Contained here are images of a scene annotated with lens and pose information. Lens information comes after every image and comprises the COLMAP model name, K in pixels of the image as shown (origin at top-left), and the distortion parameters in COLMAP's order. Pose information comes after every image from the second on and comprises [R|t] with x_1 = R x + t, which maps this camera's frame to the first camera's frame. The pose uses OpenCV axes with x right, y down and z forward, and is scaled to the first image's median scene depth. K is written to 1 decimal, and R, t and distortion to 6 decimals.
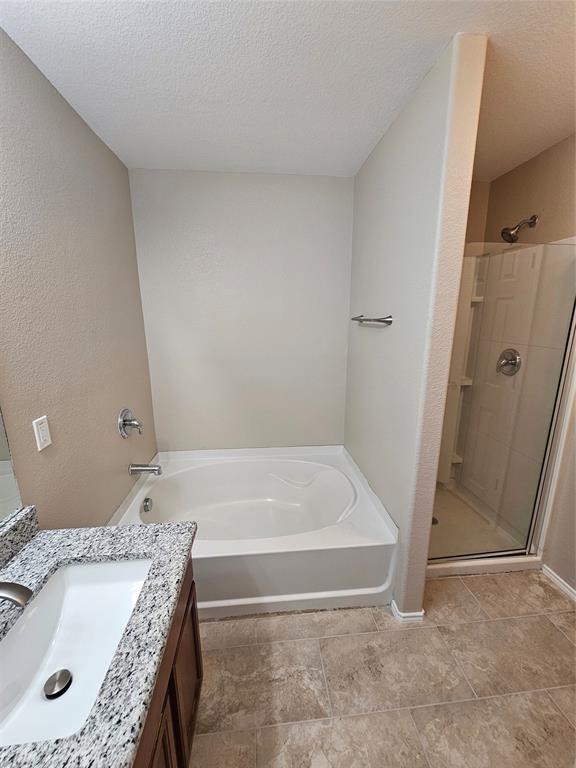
lens RADIAL K [[315.0, 0, 287.4], [0, 315.0, 383.7], [0, 0, 1]] dist [0.001235, -0.000805]
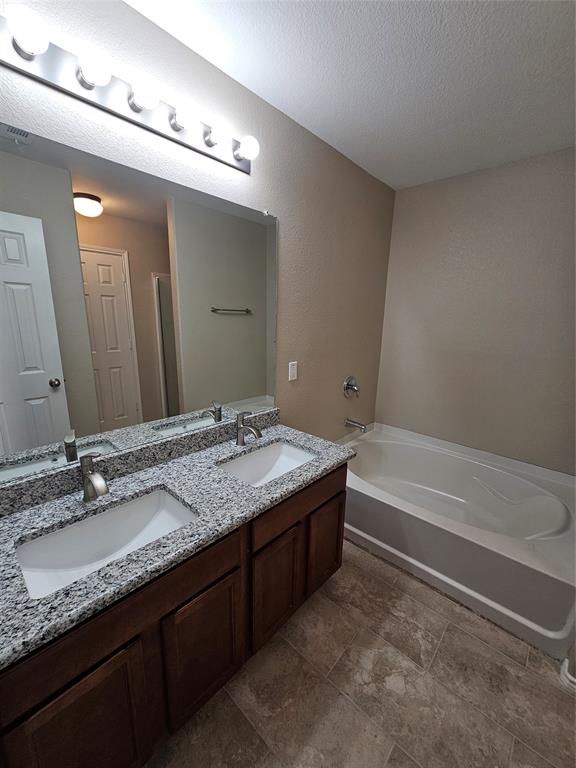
lens RADIAL K [[315.0, 0, 284.3], [0, 315.0, 380.0], [0, 0, 1]] dist [0.001235, -0.000805]
pose [[0.666665, 0.177081, -0.724016, 0.361257], [-0.191269, 0.979485, 0.063446, 0.087817], [0.720398, 0.096185, 0.686859, -0.164195]]
